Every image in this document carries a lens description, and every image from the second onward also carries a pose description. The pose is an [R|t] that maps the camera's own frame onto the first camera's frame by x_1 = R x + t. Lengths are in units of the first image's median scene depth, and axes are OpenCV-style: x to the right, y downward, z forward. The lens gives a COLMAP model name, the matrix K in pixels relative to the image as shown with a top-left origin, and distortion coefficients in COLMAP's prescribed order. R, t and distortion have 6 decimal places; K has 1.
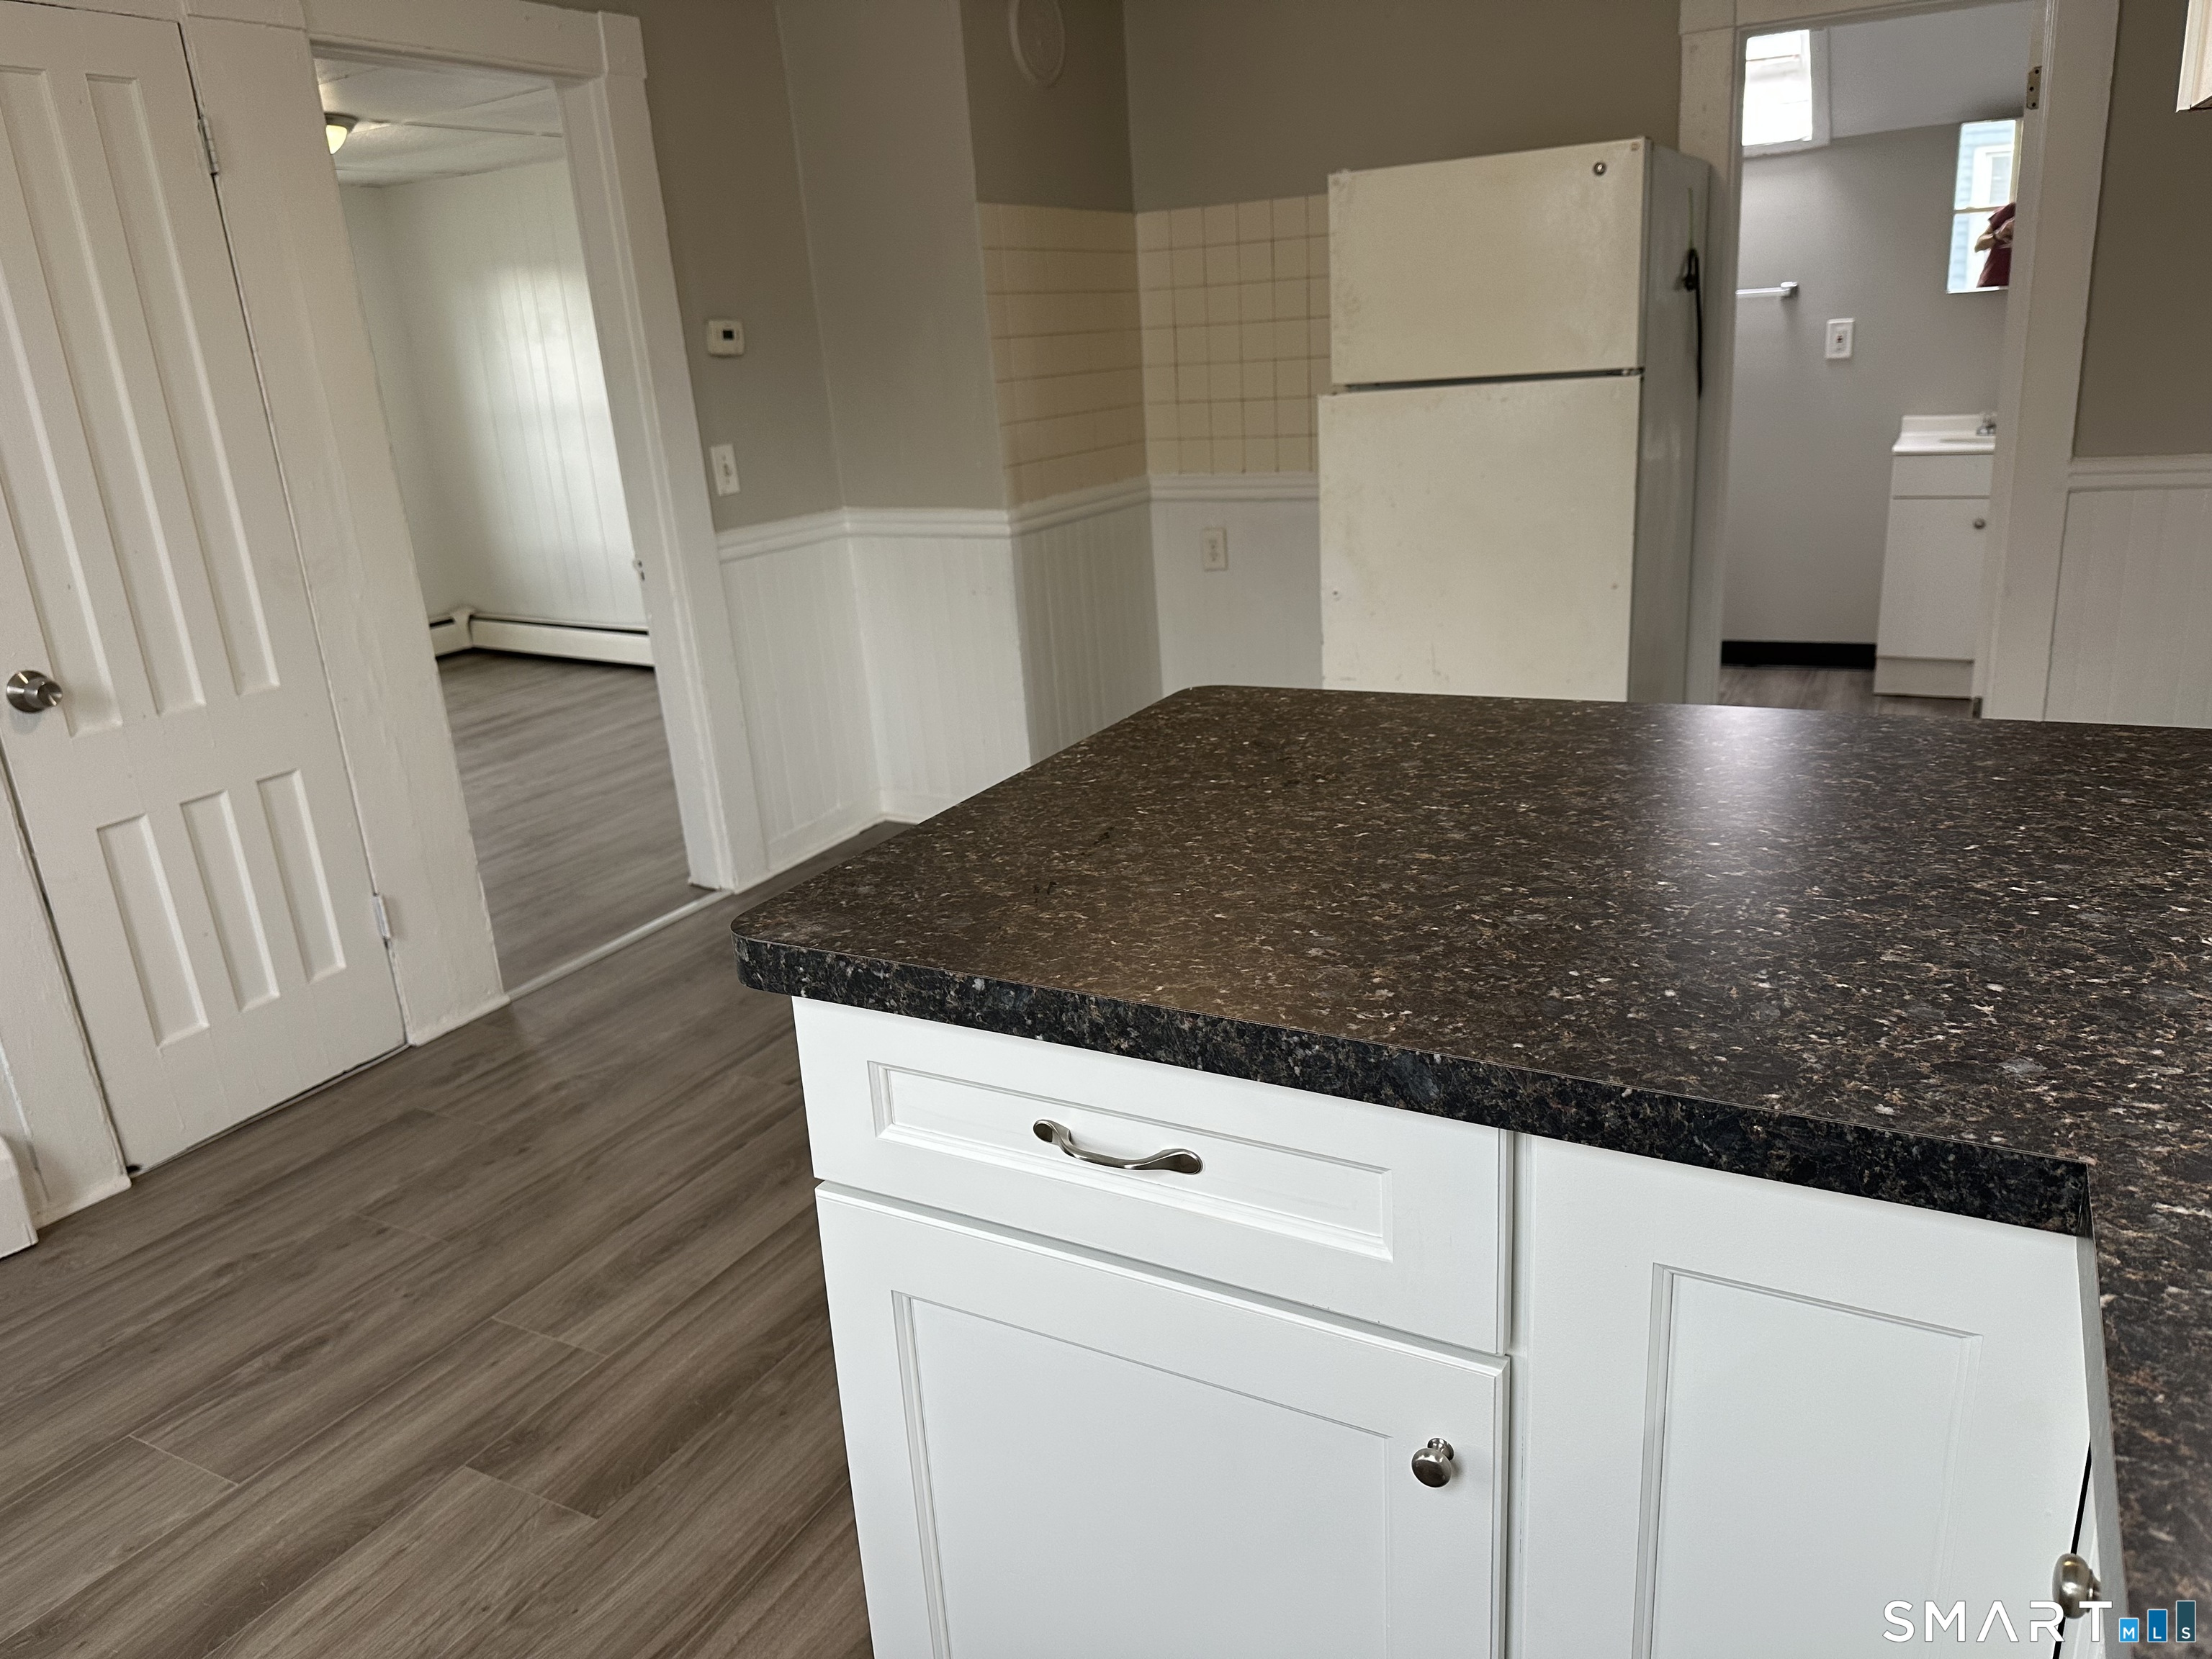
lens RADIAL K [[1565.2, 0, 1097.1], [0, 1565.2, 828.0], [0, 0, 1]] dist [0.129421, -0.151409]
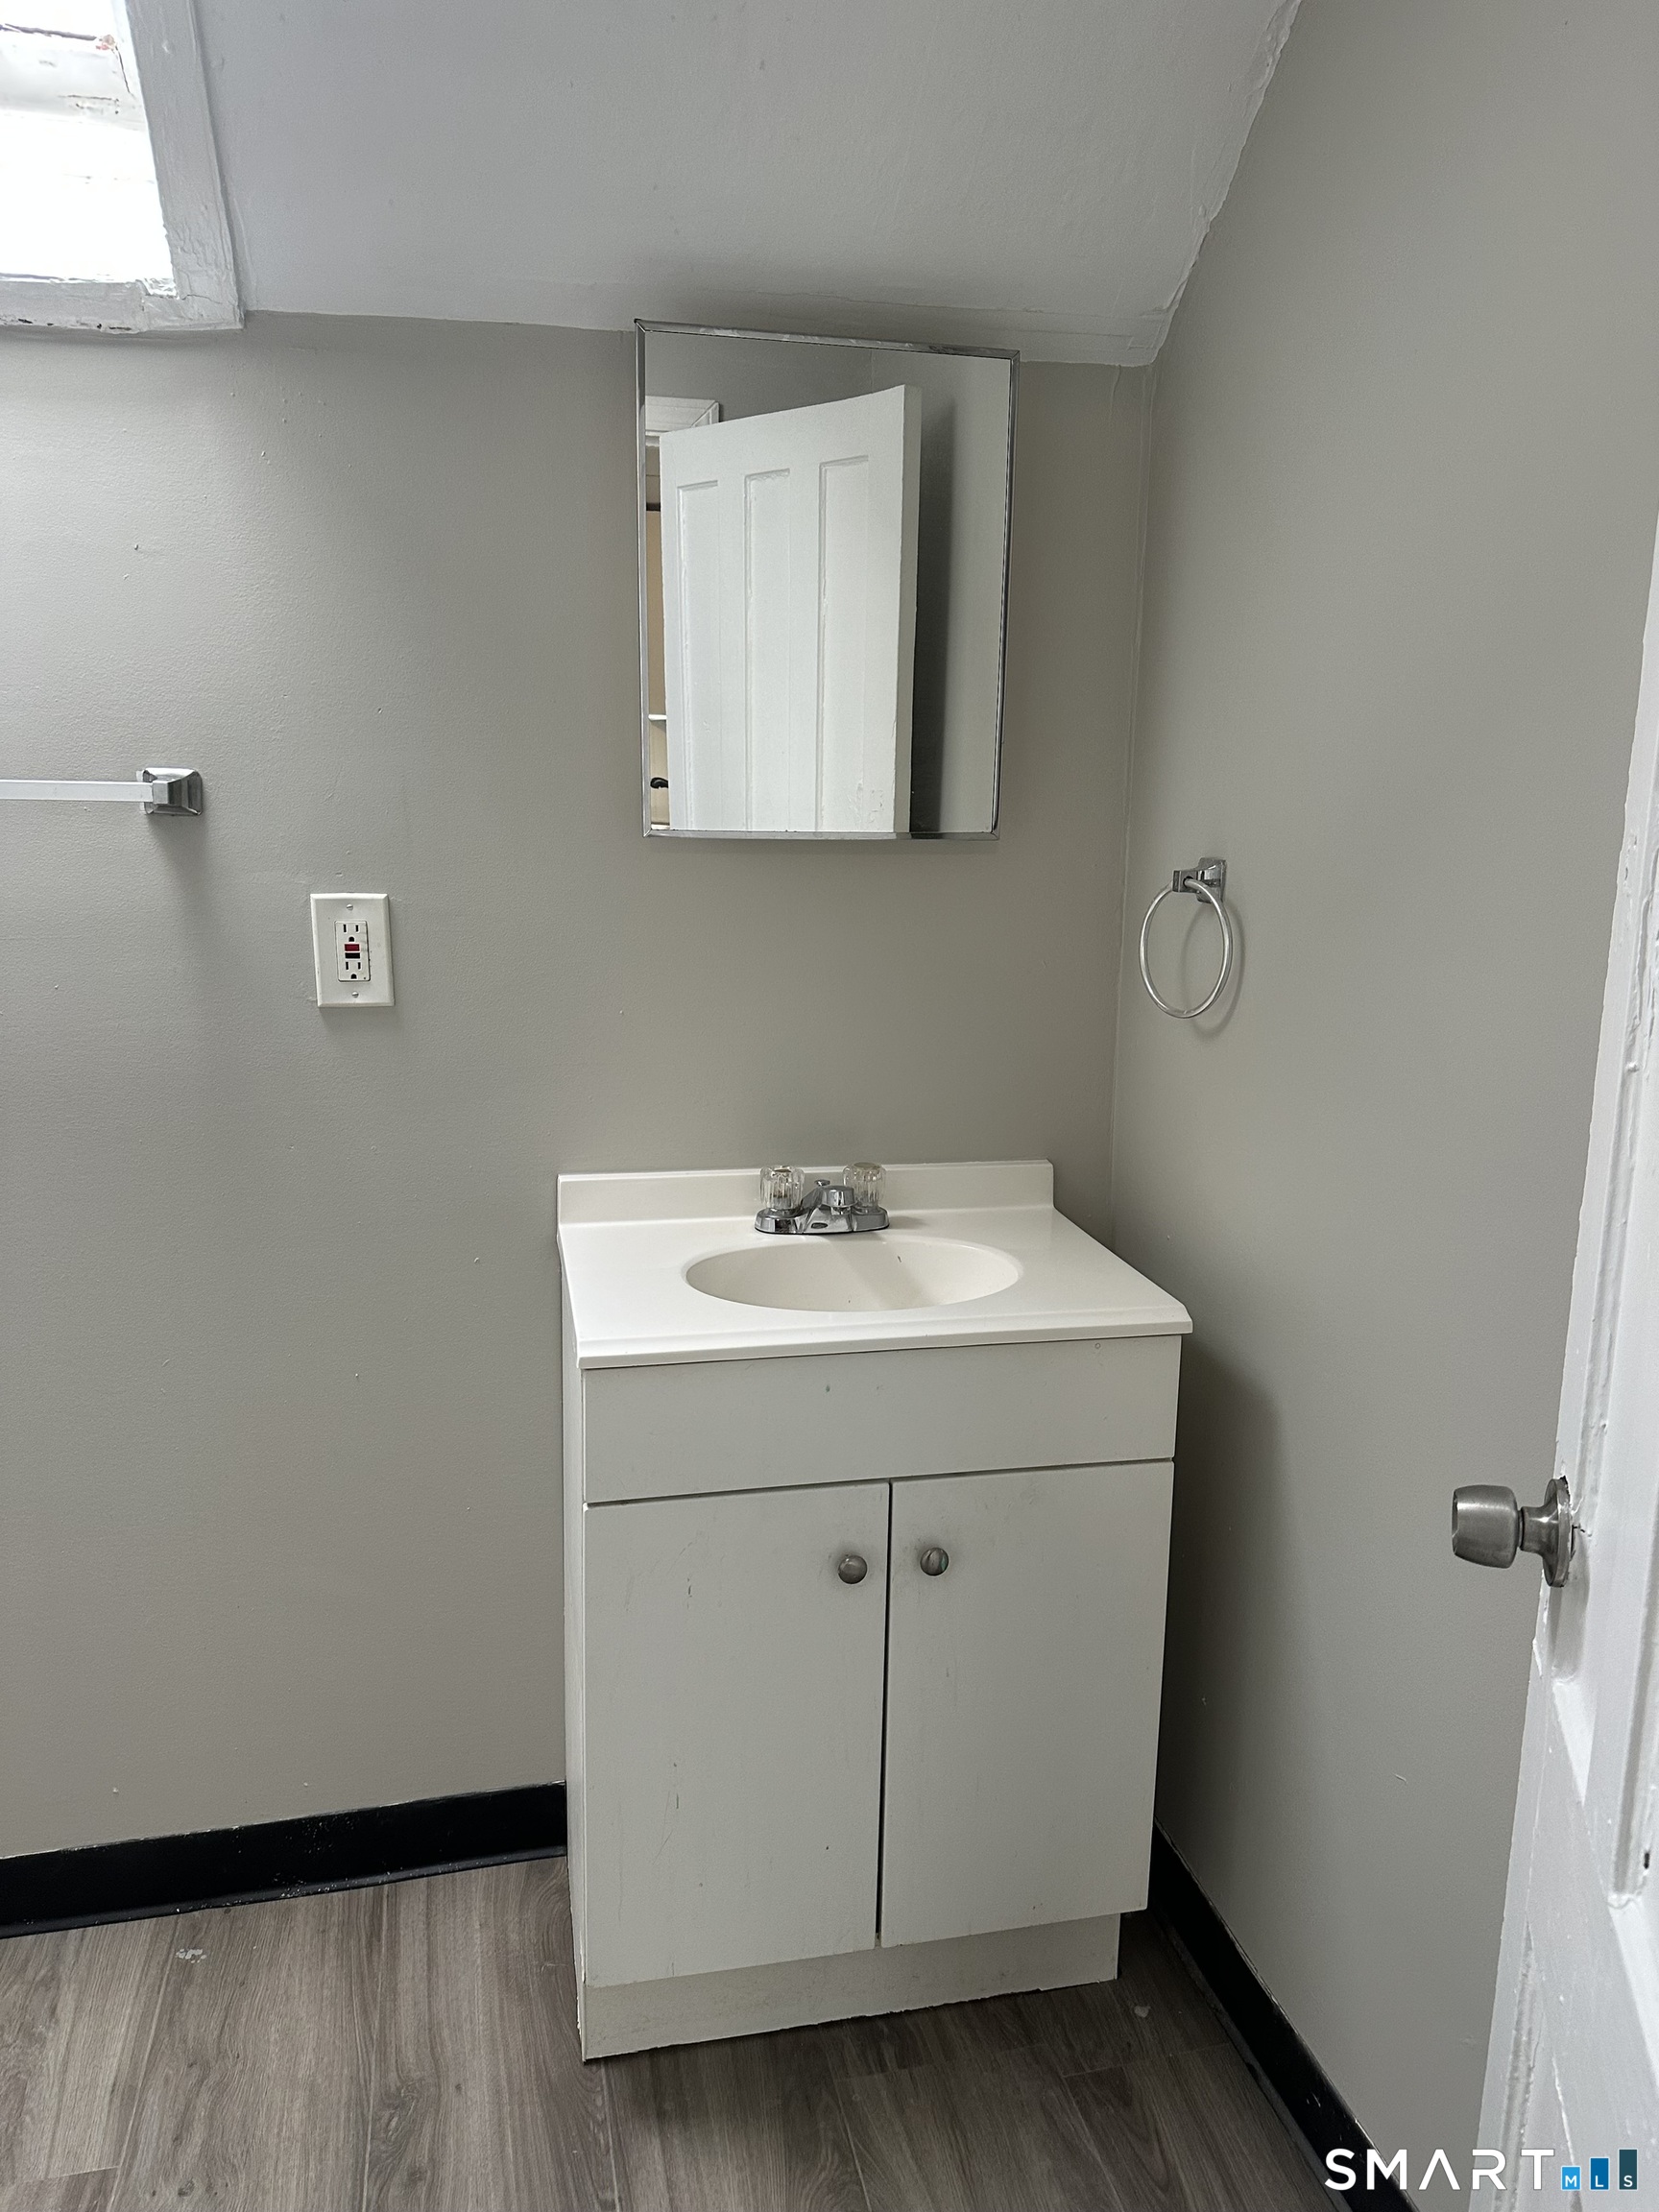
lens RADIAL K [[1565.2, 0, 829.5], [0, 1565.2, 1106.0], [0, 0, 1]] dist [0.129421, -0.151409]
pose [[0.768857, -0.034620, 0.638483, 0.332362], [0.141775, 0.982909, -0.117428, -0.222977], [-0.623506, 0.180806, 0.760625, 0.703925]]
